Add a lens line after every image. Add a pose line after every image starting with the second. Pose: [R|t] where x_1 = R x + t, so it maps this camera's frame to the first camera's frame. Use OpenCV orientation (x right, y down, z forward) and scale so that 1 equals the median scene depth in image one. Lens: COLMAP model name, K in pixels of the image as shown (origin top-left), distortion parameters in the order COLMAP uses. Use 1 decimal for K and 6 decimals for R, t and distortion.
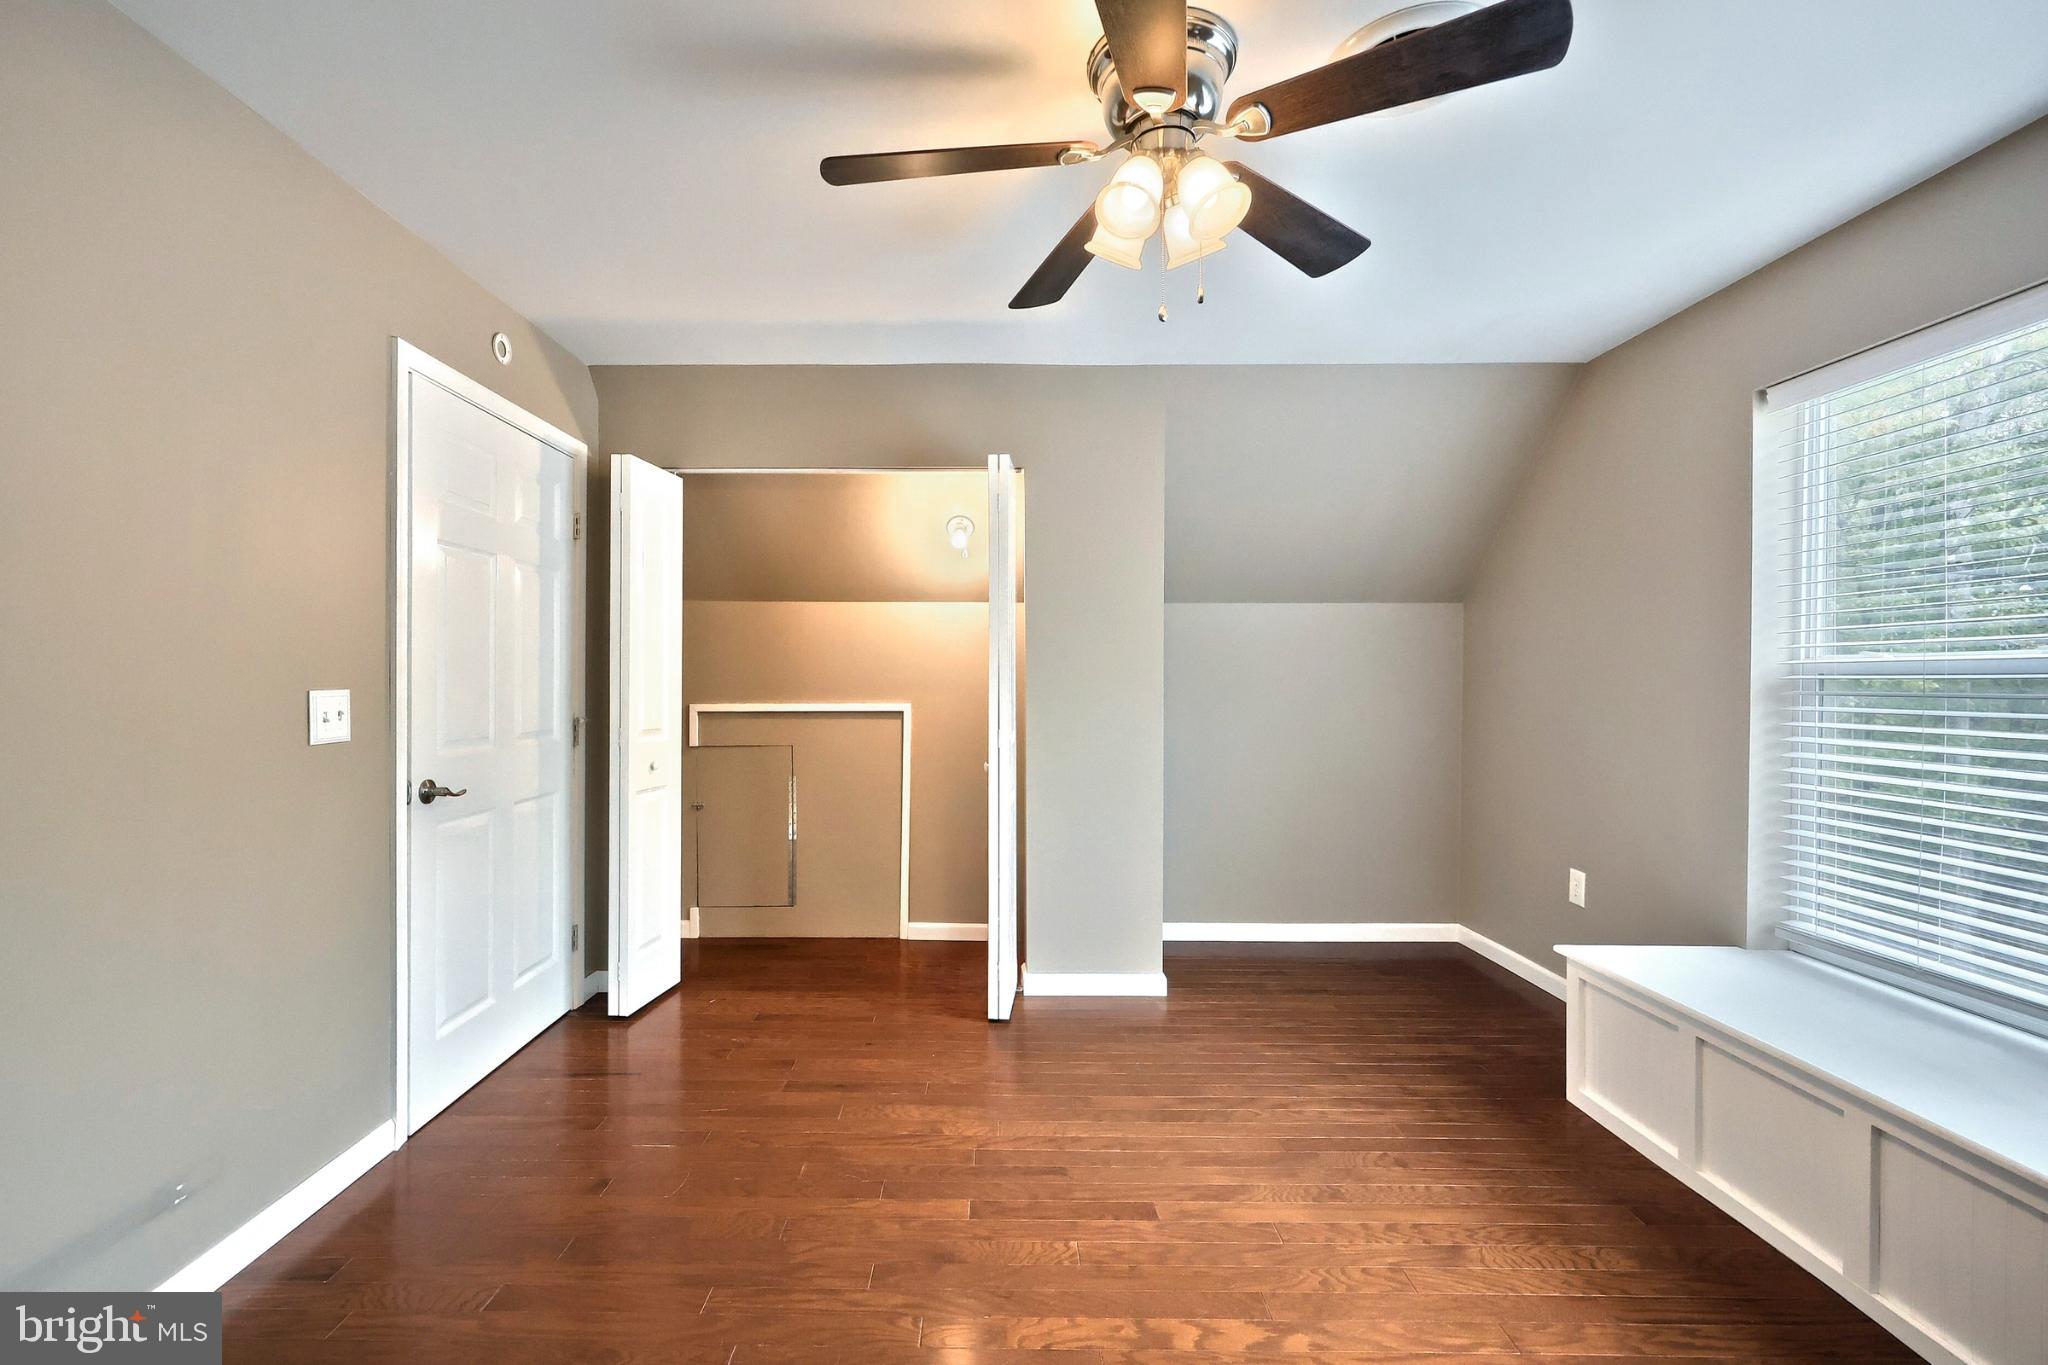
lens RADIAL K [[879.3, 0, 1024.0], [0, 879.3, 682.5], [0, 0, 1]] dist [-0.000676, -0.000073]
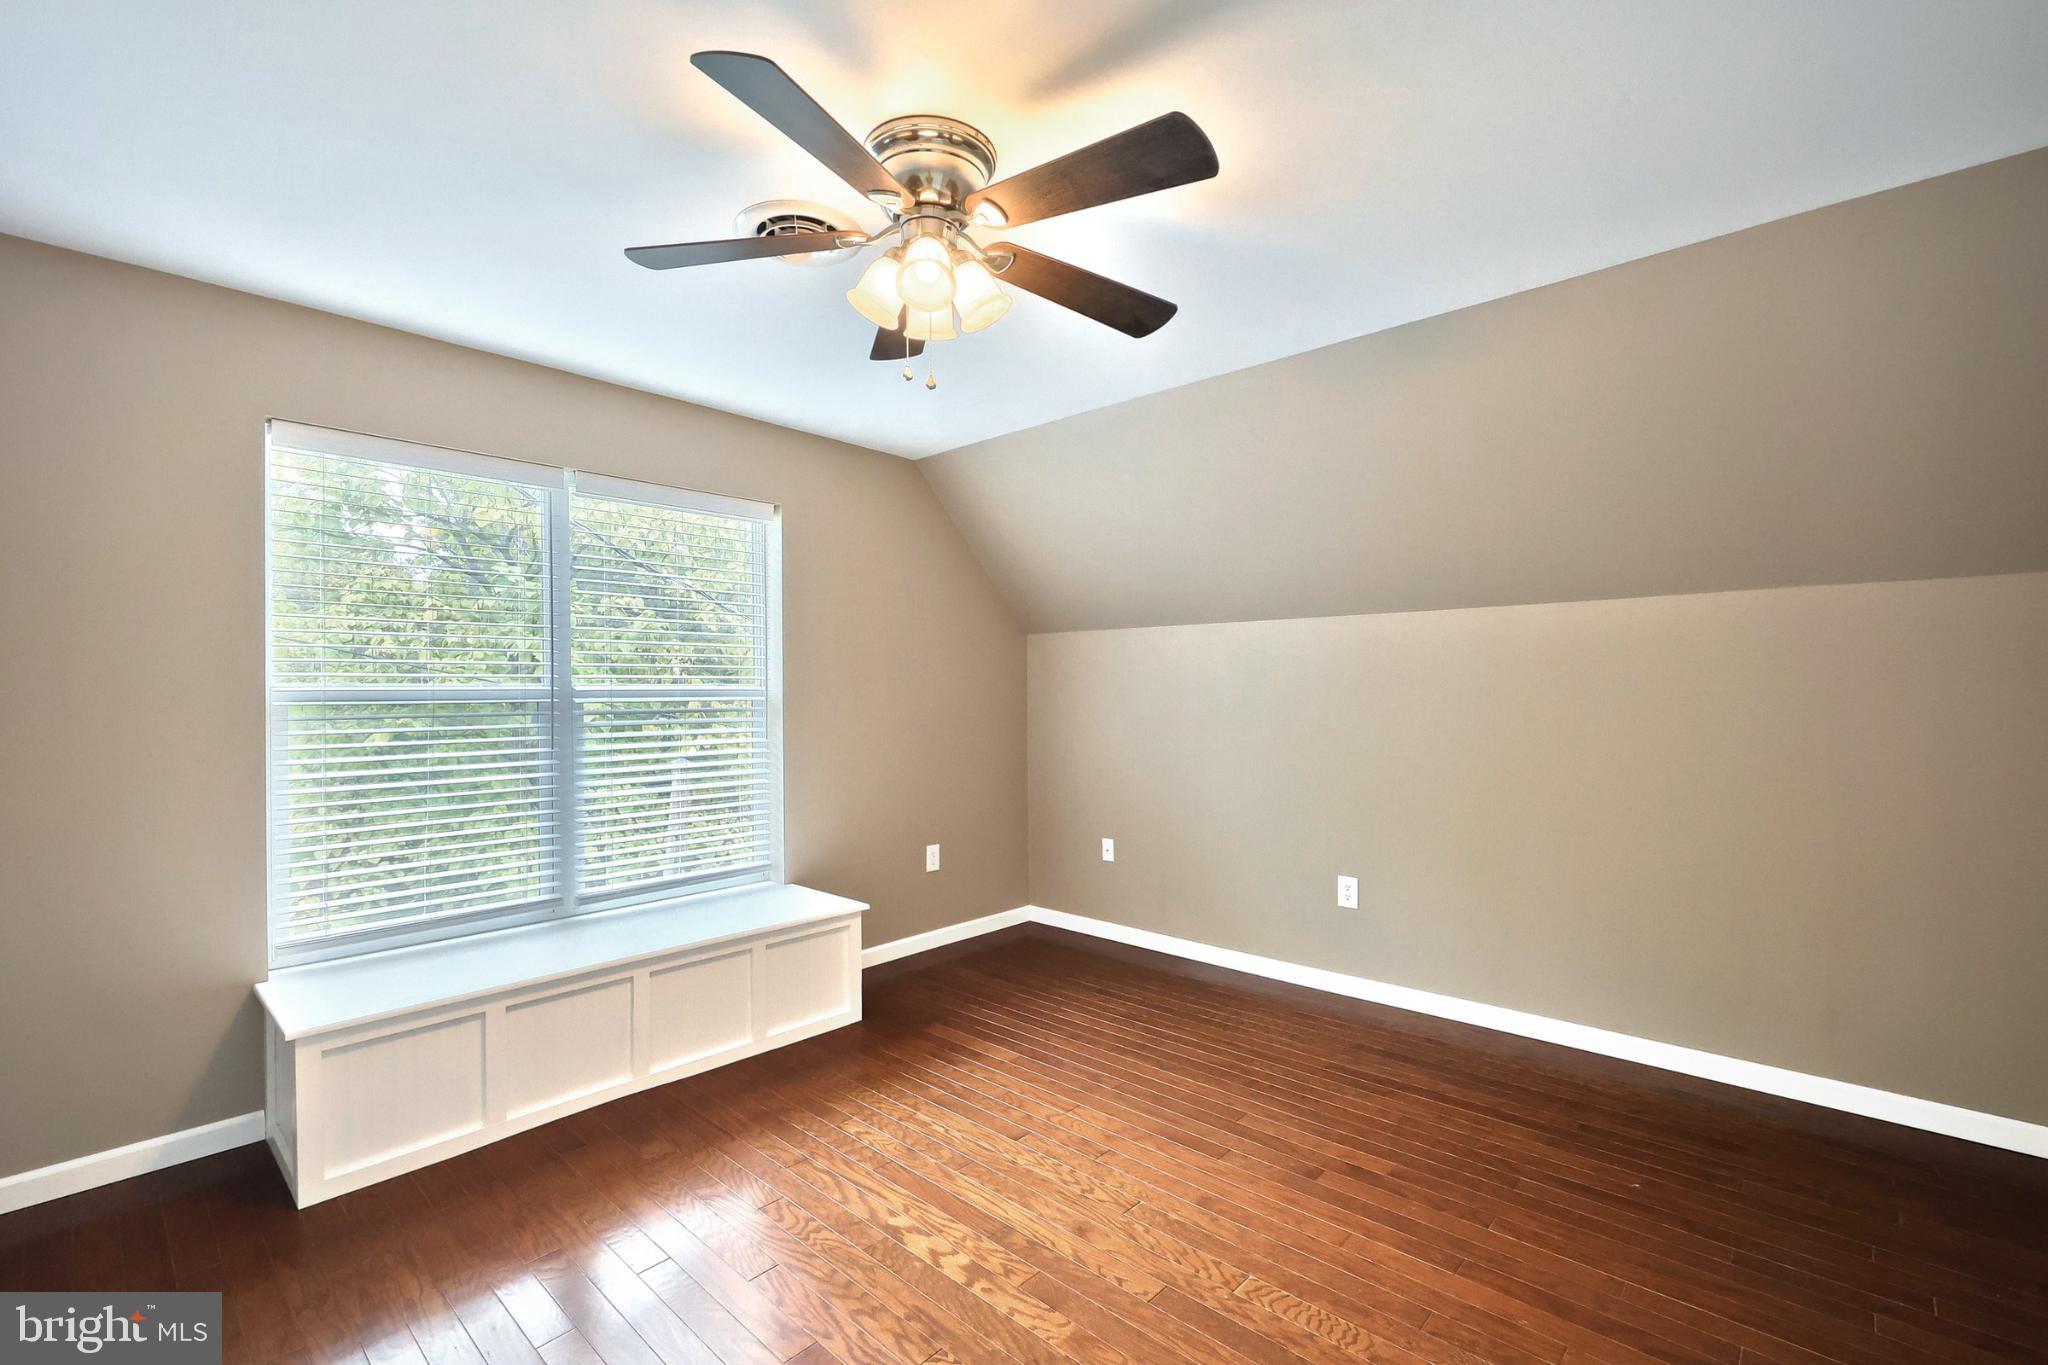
lens RADIAL K [[879.3, 0, 1024.0], [0, 879.3, 682.5], [0, 0, 1]] dist [-0.000676, -0.000073]
pose [[-0.712881, 0.000085, 0.701285, -0.679396], [-0.000447, 1.000000, -0.000577, -0.026871], [-0.701285, -0.000725, -0.712881, 1.704577]]
